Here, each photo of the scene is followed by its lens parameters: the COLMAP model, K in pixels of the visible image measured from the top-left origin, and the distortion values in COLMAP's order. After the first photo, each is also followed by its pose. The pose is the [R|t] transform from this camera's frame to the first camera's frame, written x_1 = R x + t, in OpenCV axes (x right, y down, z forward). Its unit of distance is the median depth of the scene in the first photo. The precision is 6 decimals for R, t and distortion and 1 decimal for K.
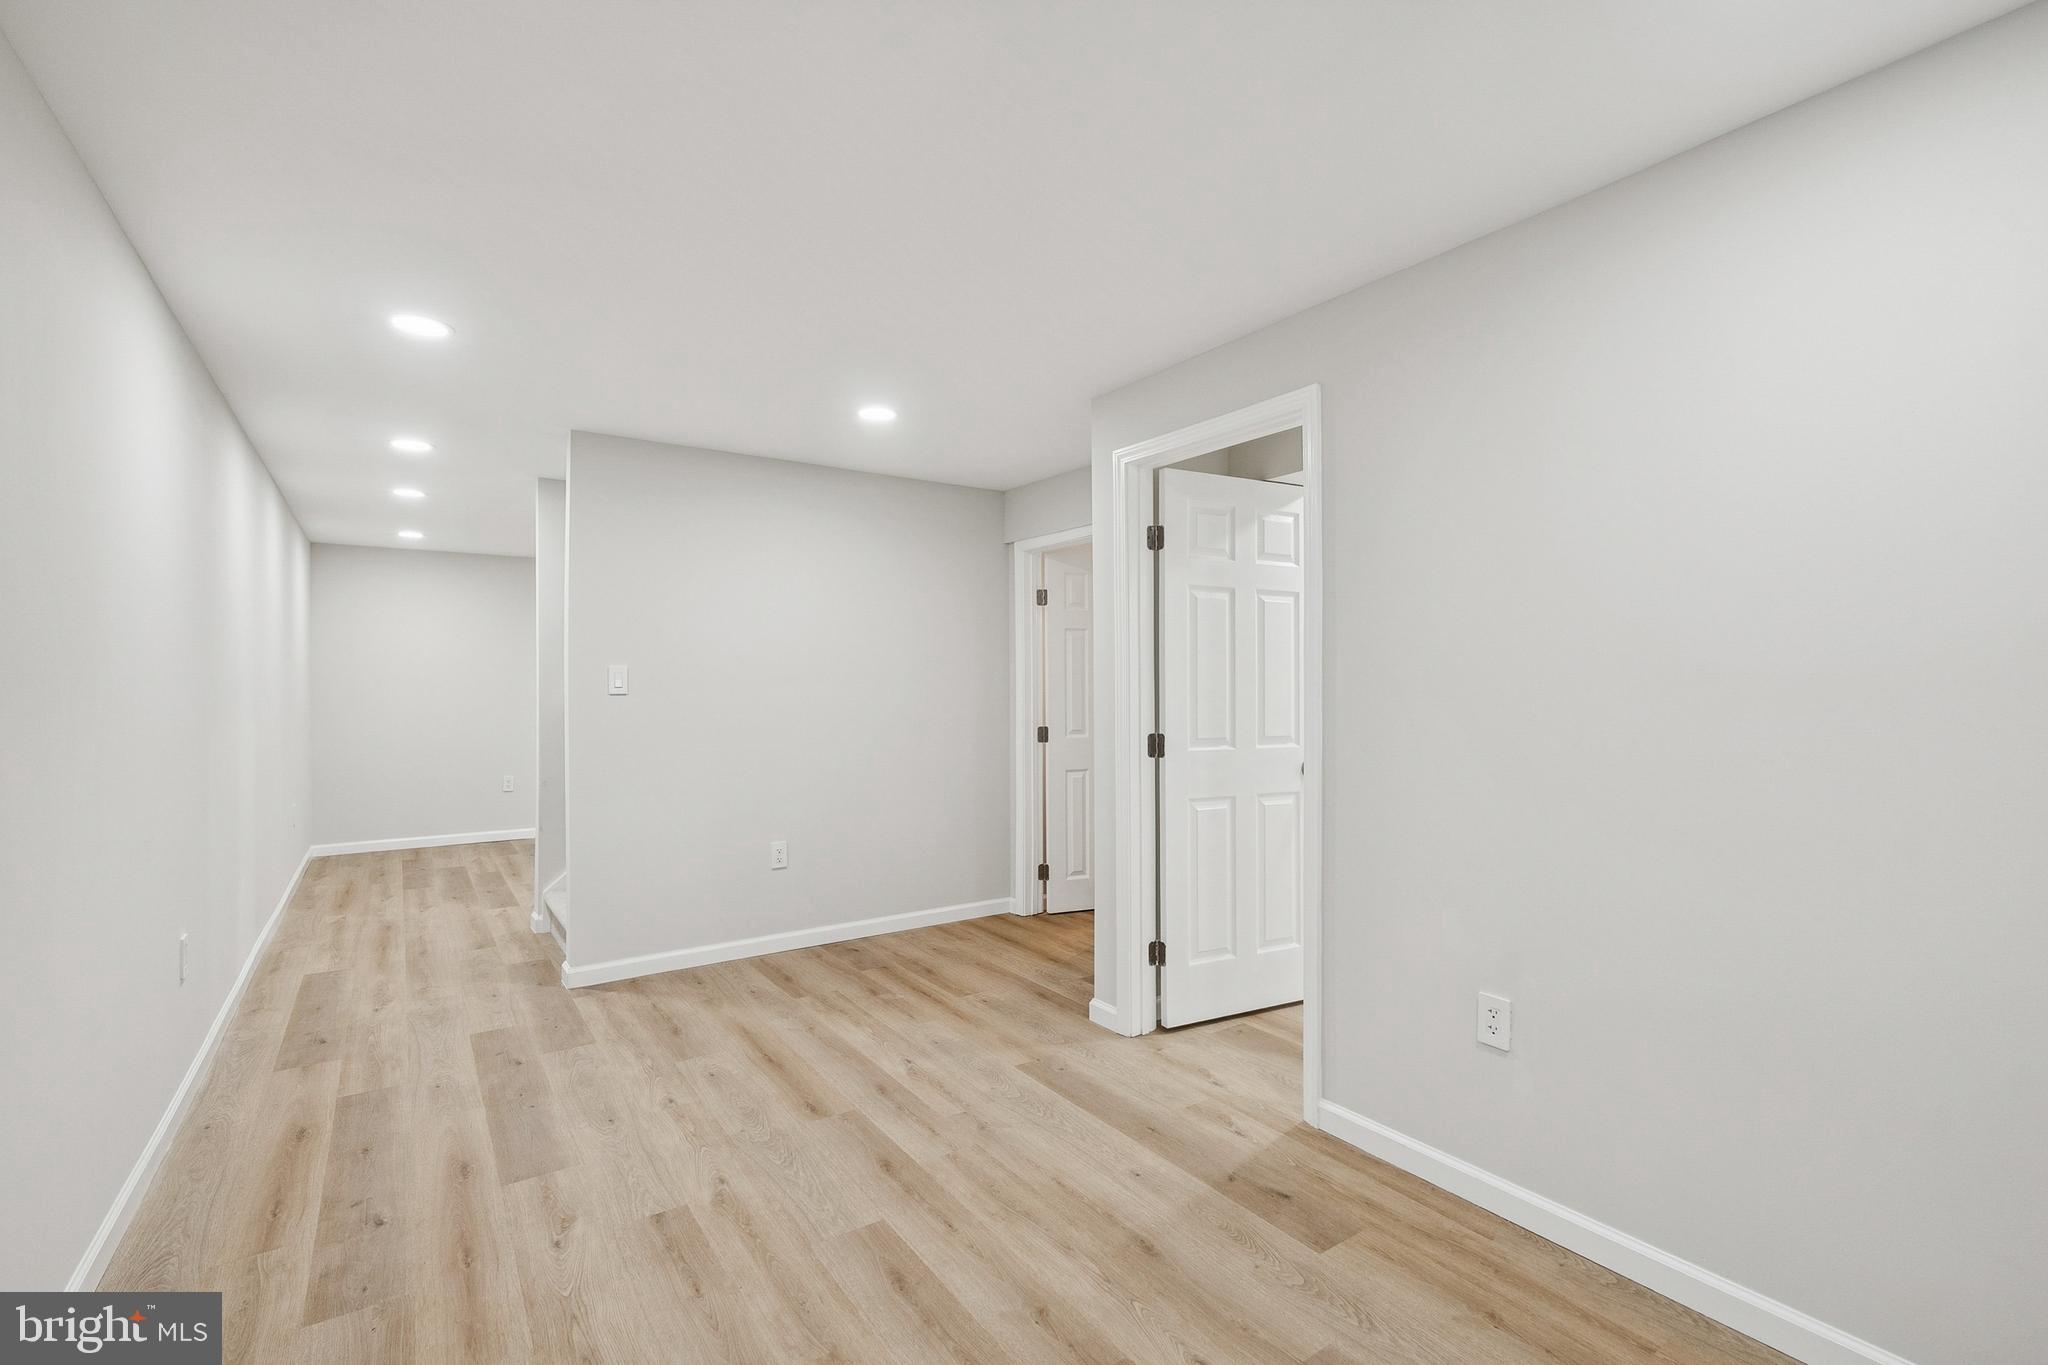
lens RADIAL K [[913.2, 0, 1026.4], [0, 913.2, 681.0], [0, 0, 1]] dist [-0.013004, 0.002008]
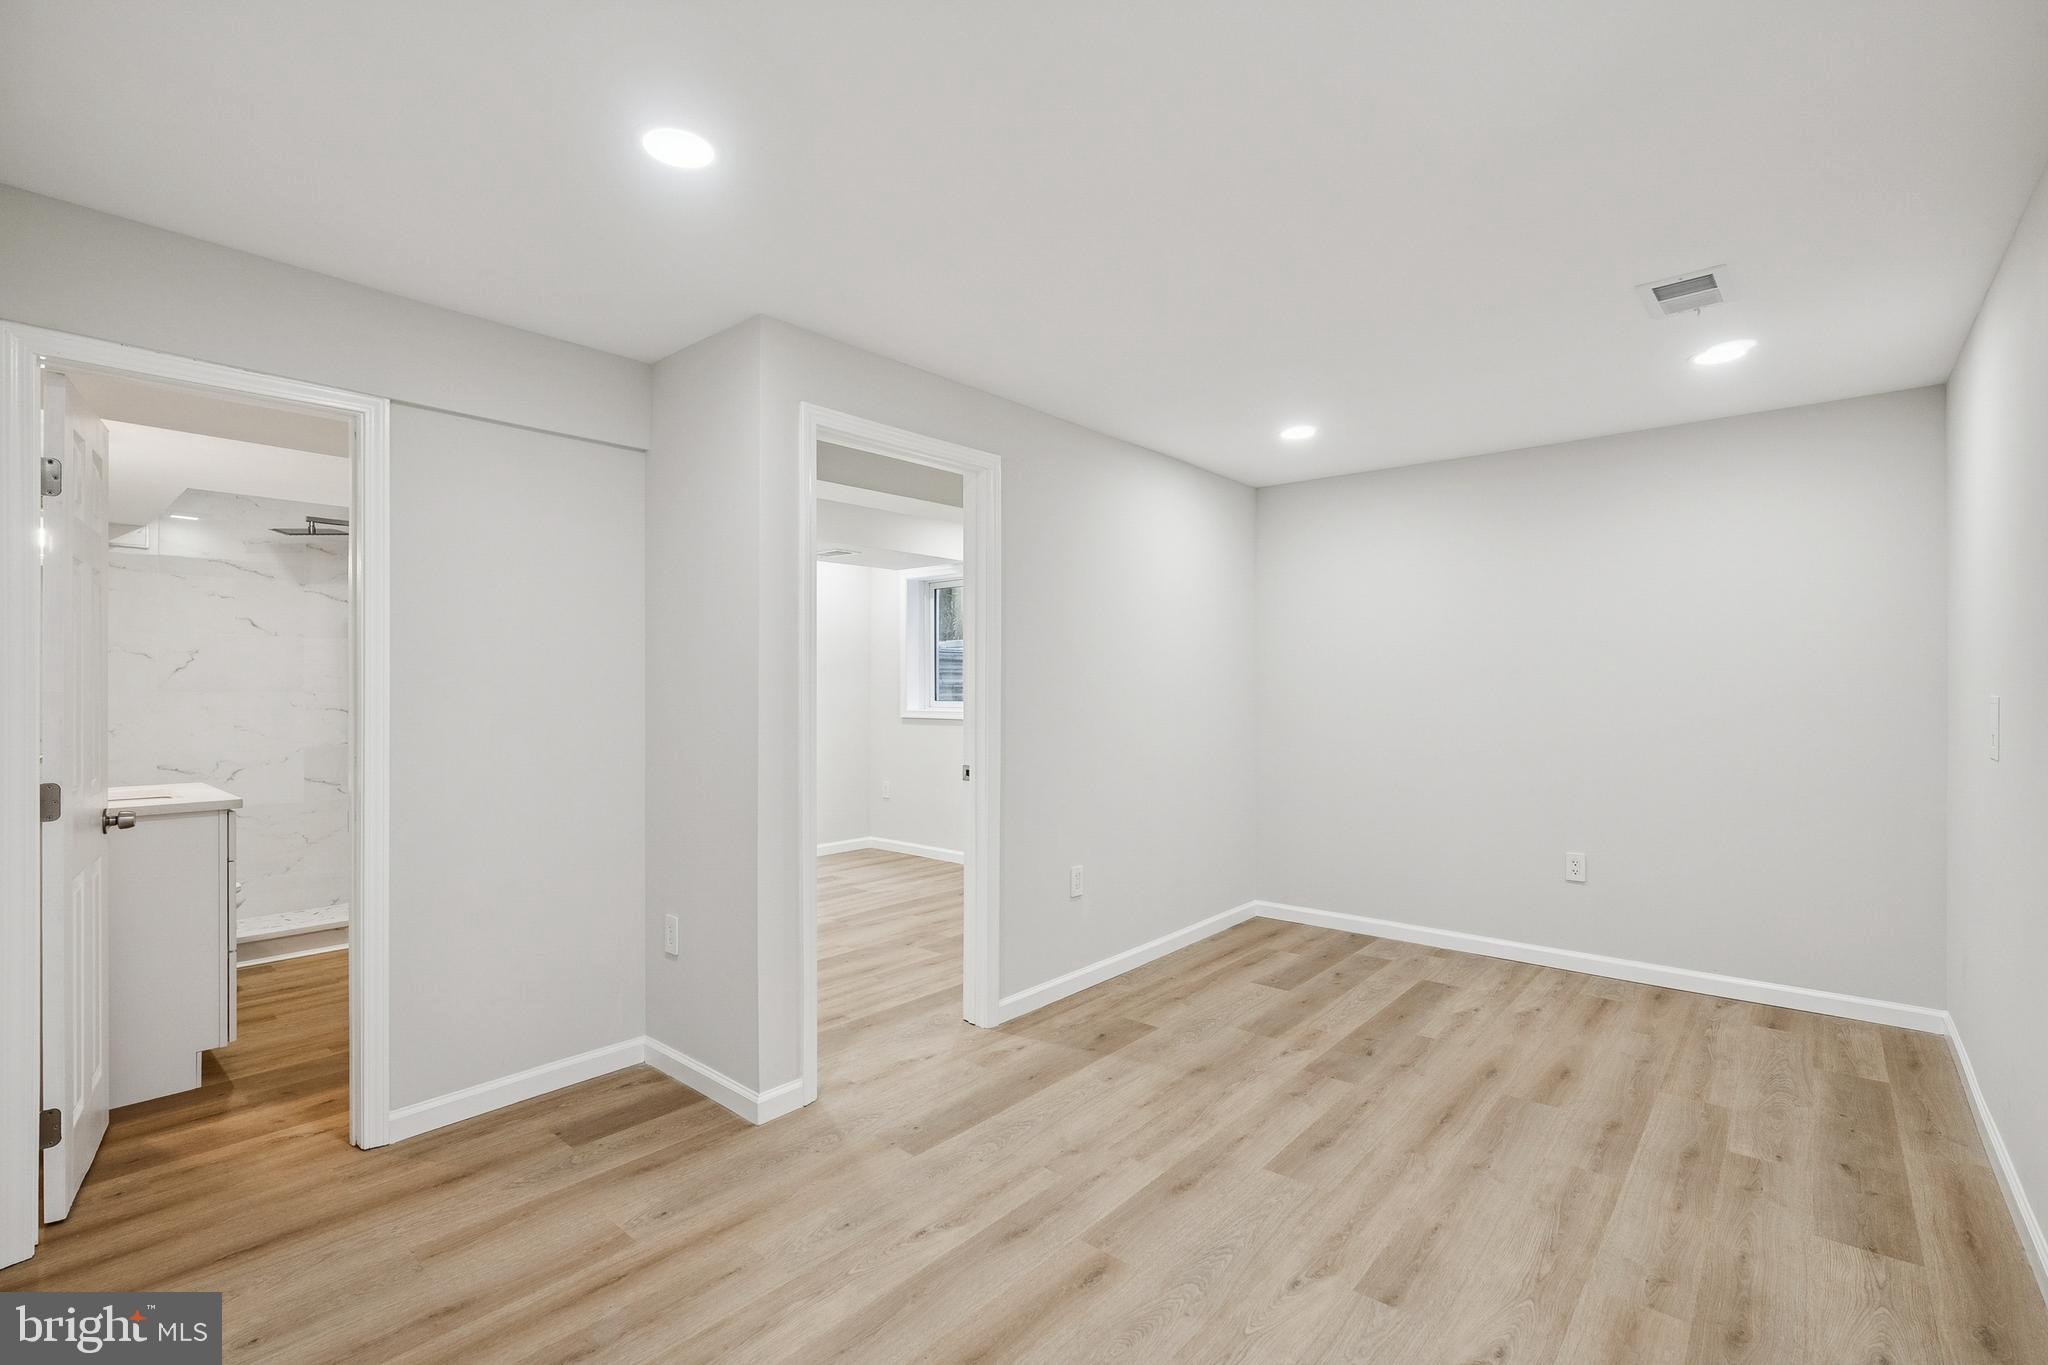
lens RADIAL K [[913.2, 0, 1027.3], [0, 913.2, 684.0], [0, 0, 1]] dist [-0.013004, 0.002008]
pose [[-0.251977, -0.000995, 0.967733, -0.983777], [-0.005957, 0.999982, -0.000523, 0.000492], [-0.967715, -0.005897, -0.251978, 1.322421]]
